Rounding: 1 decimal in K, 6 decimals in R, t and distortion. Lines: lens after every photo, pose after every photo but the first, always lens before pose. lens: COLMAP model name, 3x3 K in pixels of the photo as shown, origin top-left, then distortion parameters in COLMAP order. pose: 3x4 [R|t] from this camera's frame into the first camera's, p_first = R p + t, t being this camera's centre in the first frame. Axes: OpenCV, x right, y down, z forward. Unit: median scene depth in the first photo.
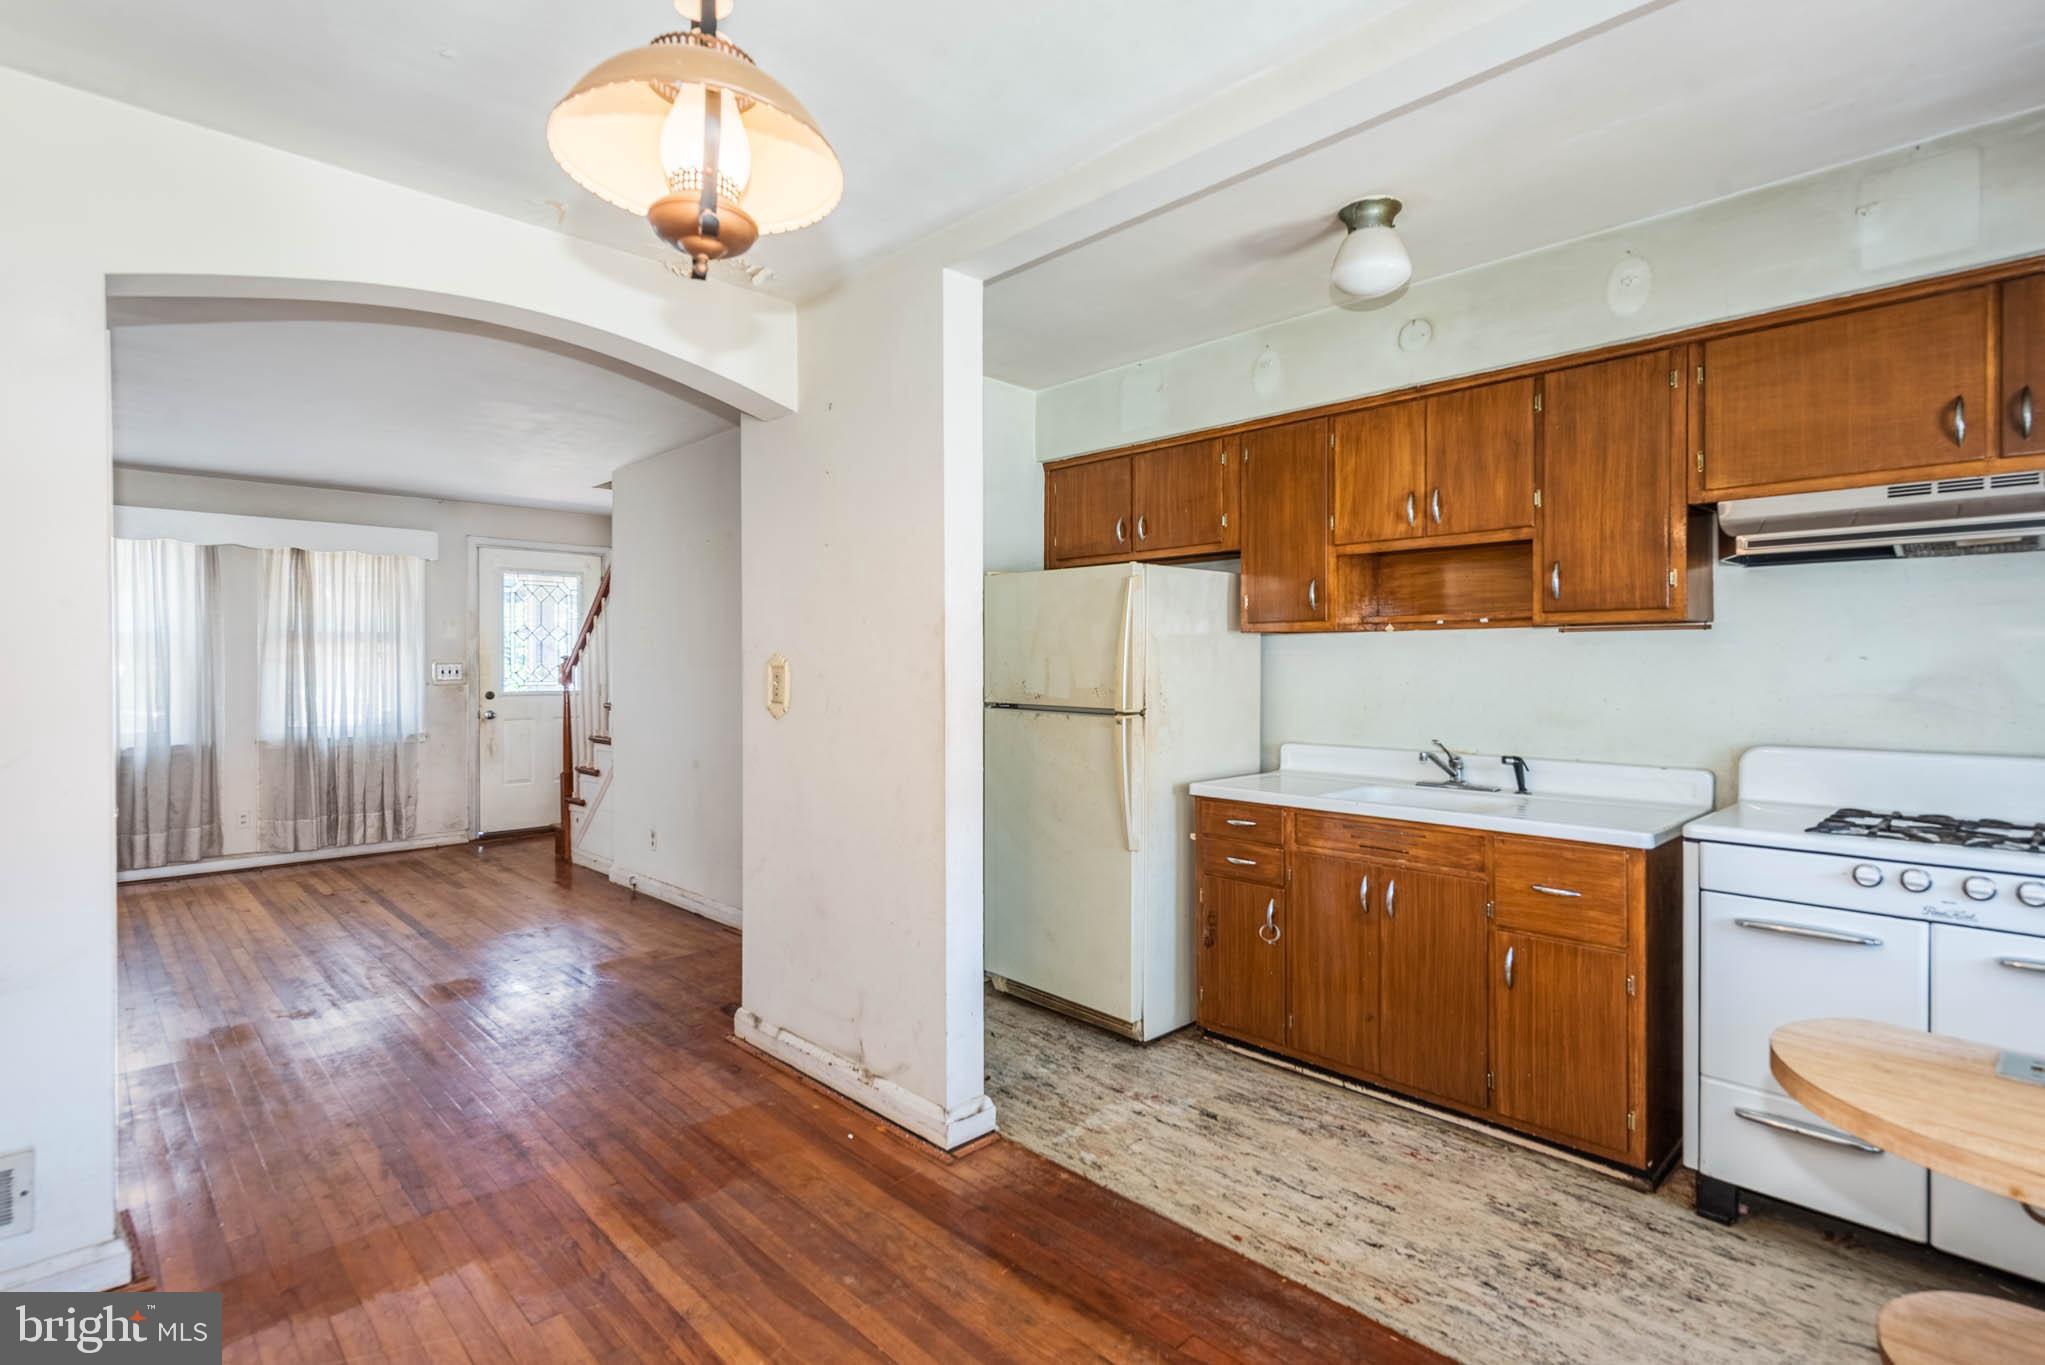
lens RADIAL K [[998.5, 0, 1054.0], [0, 998.5, 673.8], [0, 0, 1]] dist [0.020946, -0.010944]
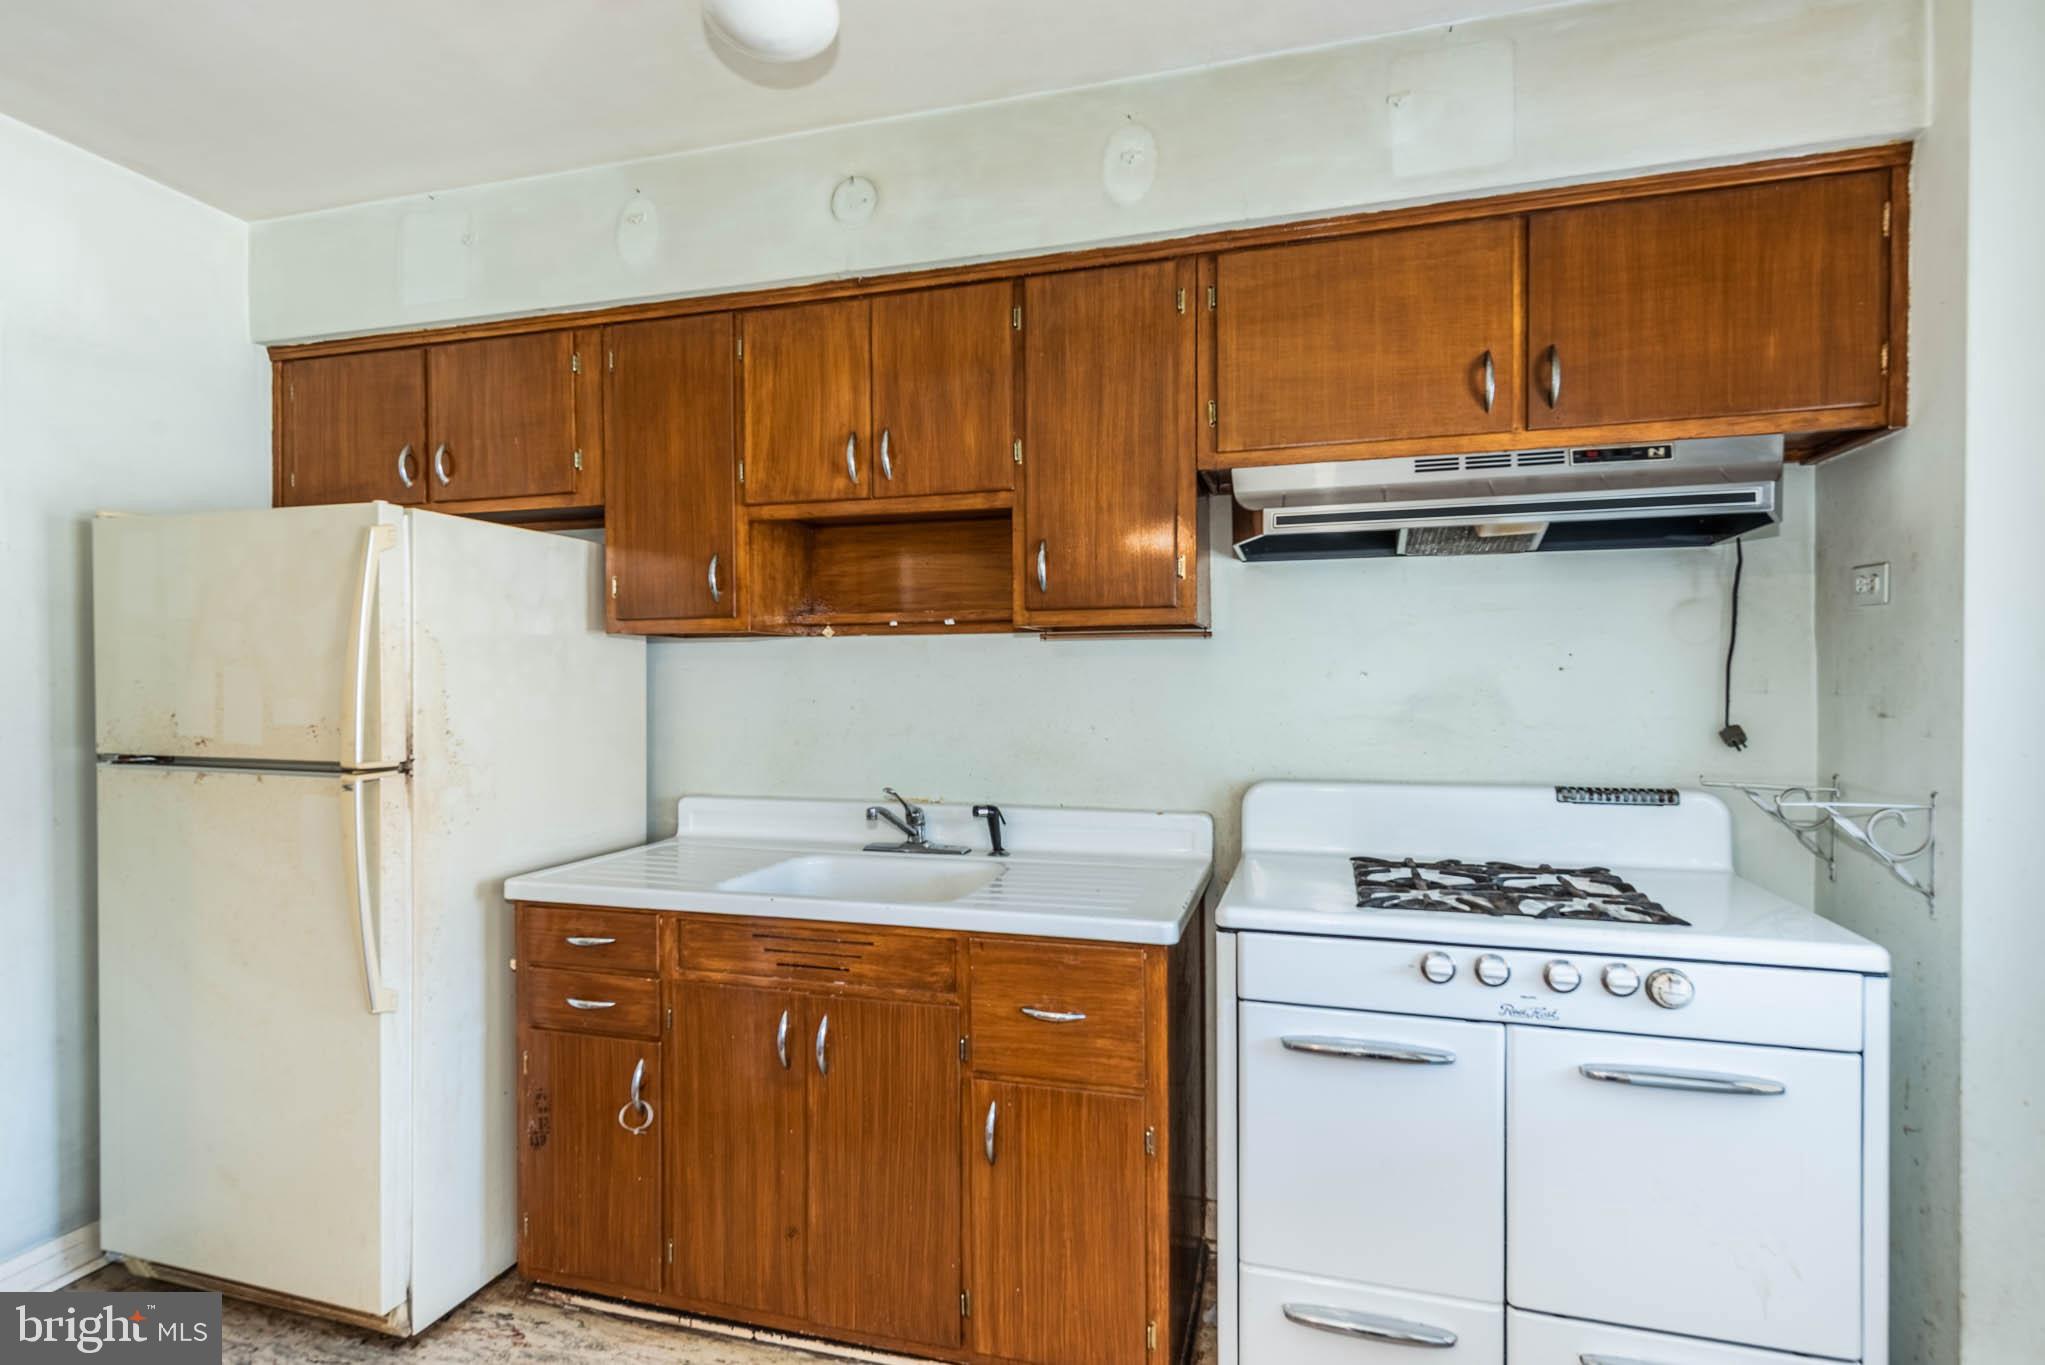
lens RADIAL K [[998.5, 0, 1027.2], [0, 998.5, 690.6], [0, 0, 1]] dist [0.020946, -0.010944]
pose [[0.878167, -0.004893, 0.478328, 0.126464], [0.006319, 0.999979, -0.001373, -0.001705], [-0.478312, 0.004229, 0.878180, 0.323417]]
